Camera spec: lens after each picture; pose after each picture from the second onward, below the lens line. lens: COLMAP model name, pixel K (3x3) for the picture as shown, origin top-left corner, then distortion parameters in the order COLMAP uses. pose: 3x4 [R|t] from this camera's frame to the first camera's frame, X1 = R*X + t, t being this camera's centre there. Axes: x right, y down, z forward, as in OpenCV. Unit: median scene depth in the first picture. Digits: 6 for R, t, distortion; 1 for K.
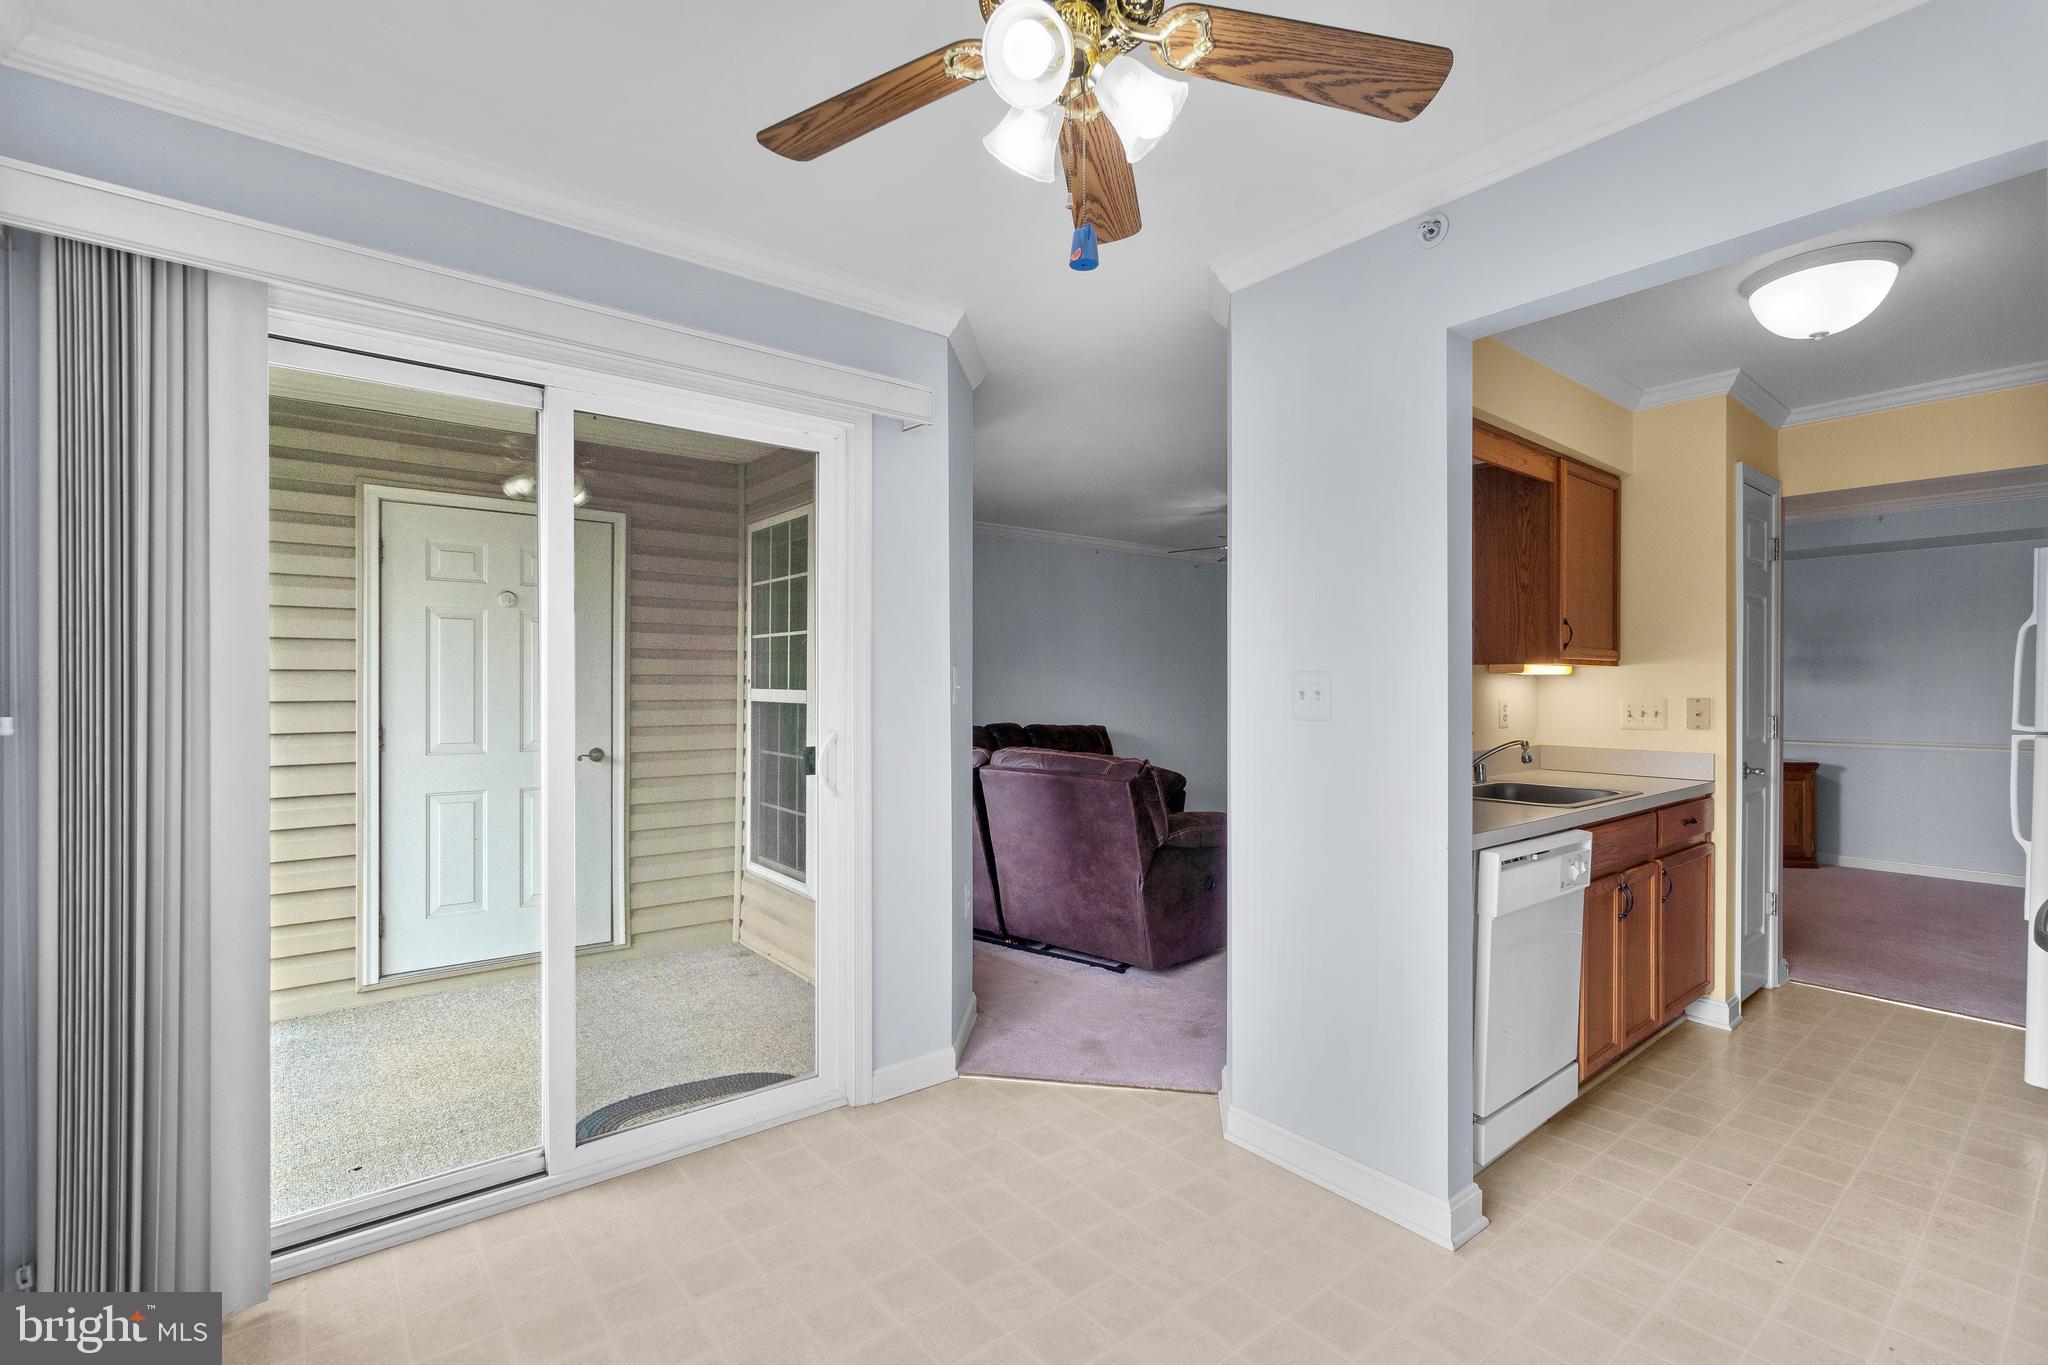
lens RADIAL K [[902.9, 0, 1039.0], [0, 902.9, 682.6], [0, 0, 1]] dist [-0.002216, 0.000018]
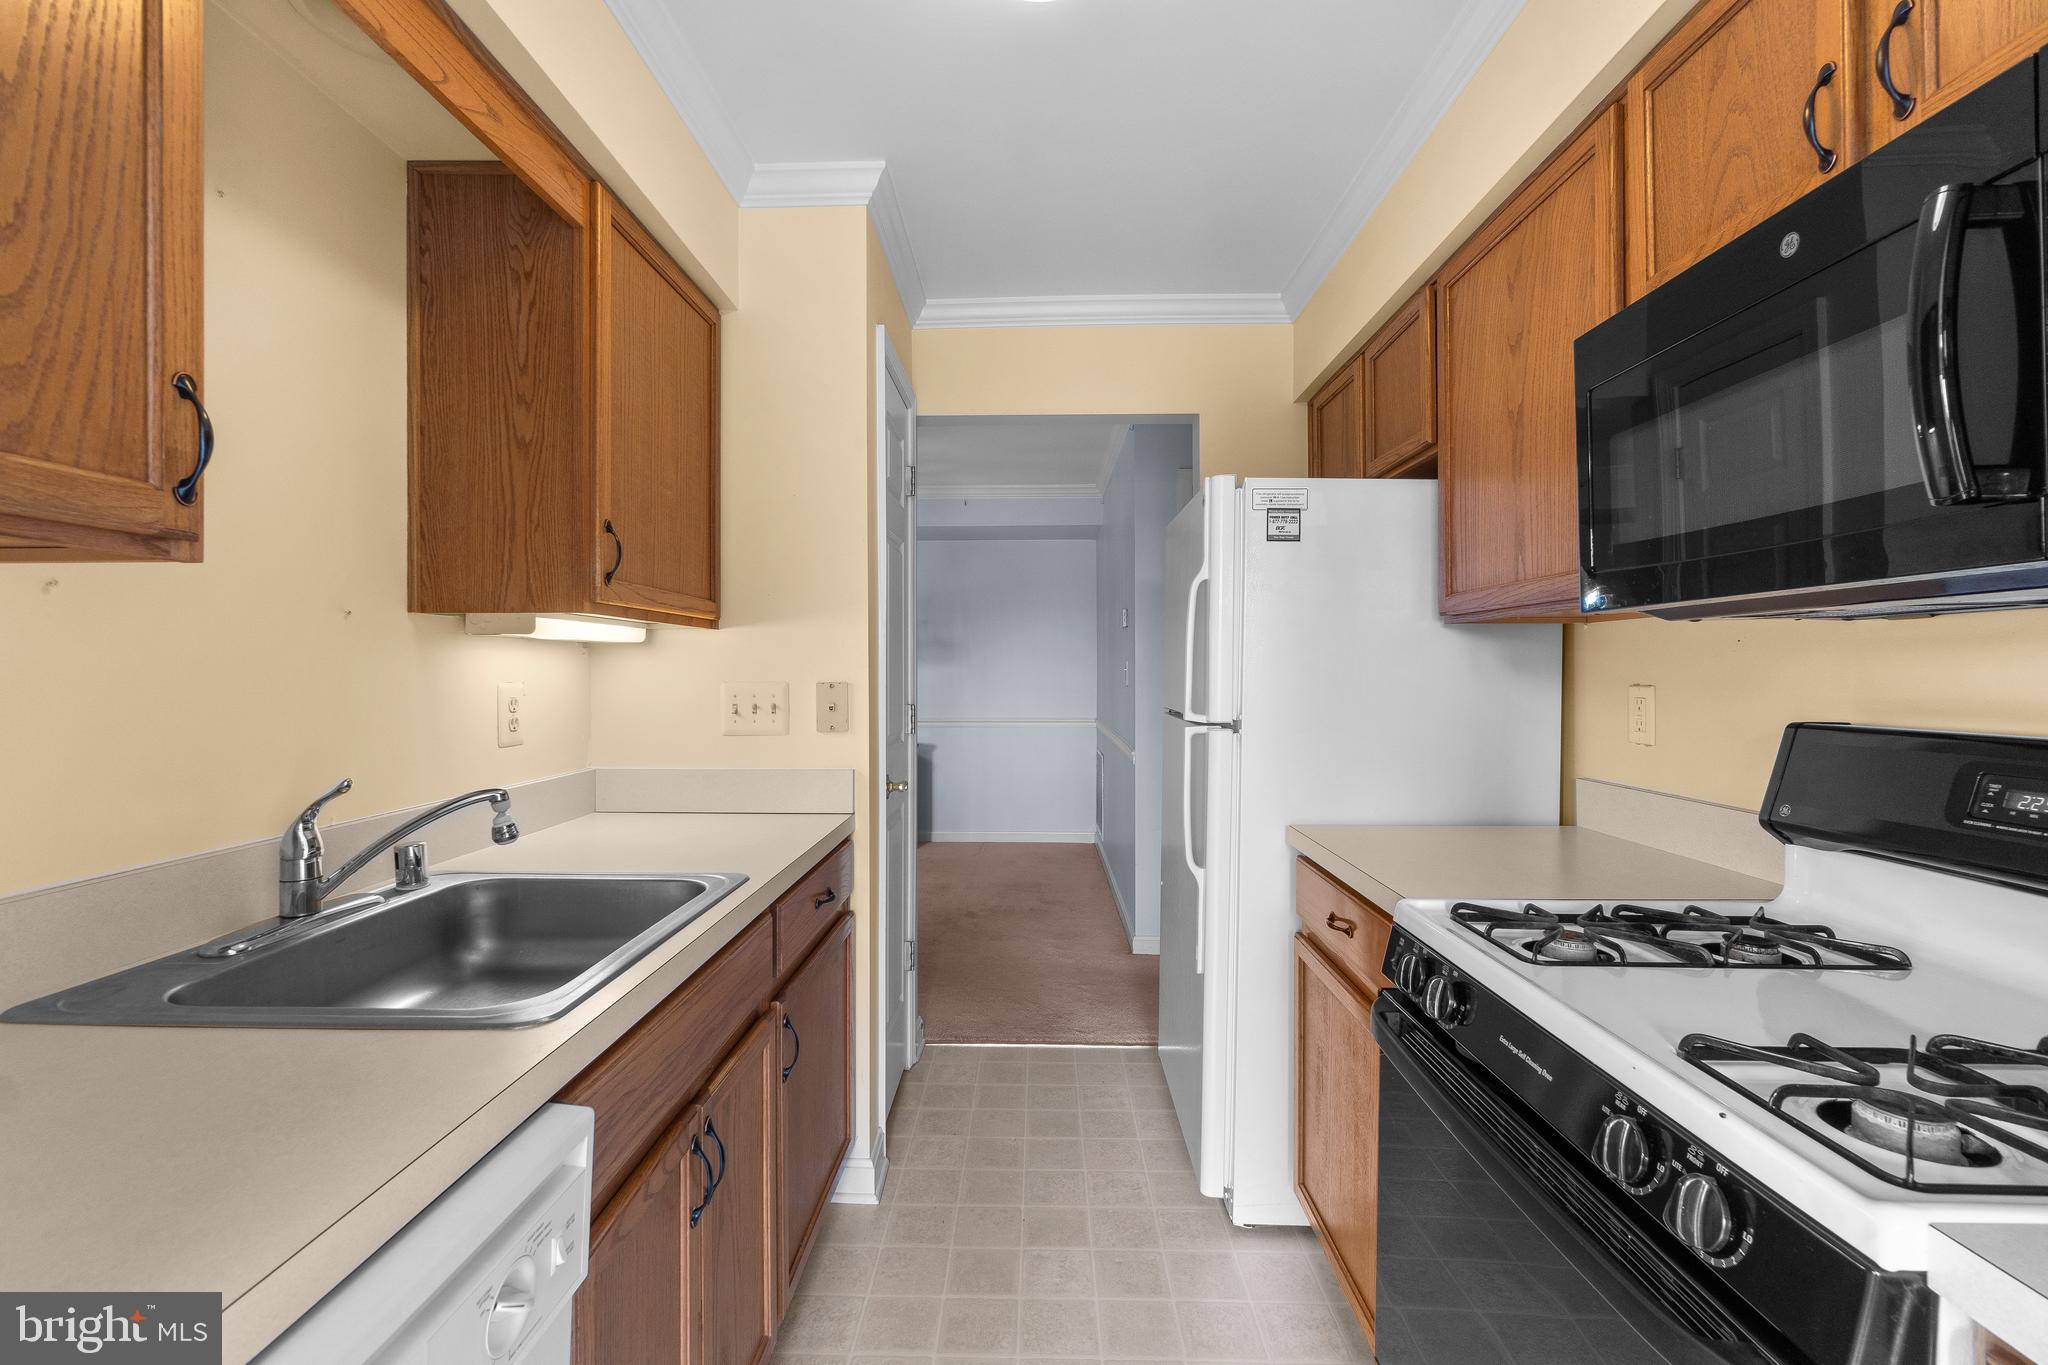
lens RADIAL K [[902.9, 0, 1039.0], [0, 902.9, 682.6], [0, 0, 1]] dist [-0.002216, 0.000018]
pose [[0.637785, -0.013379, 0.770098, 0.349644], [-0.000568, 0.999841, 0.017841, 0.006699], [-0.770214, -0.011816, 0.637676, 0.502932]]
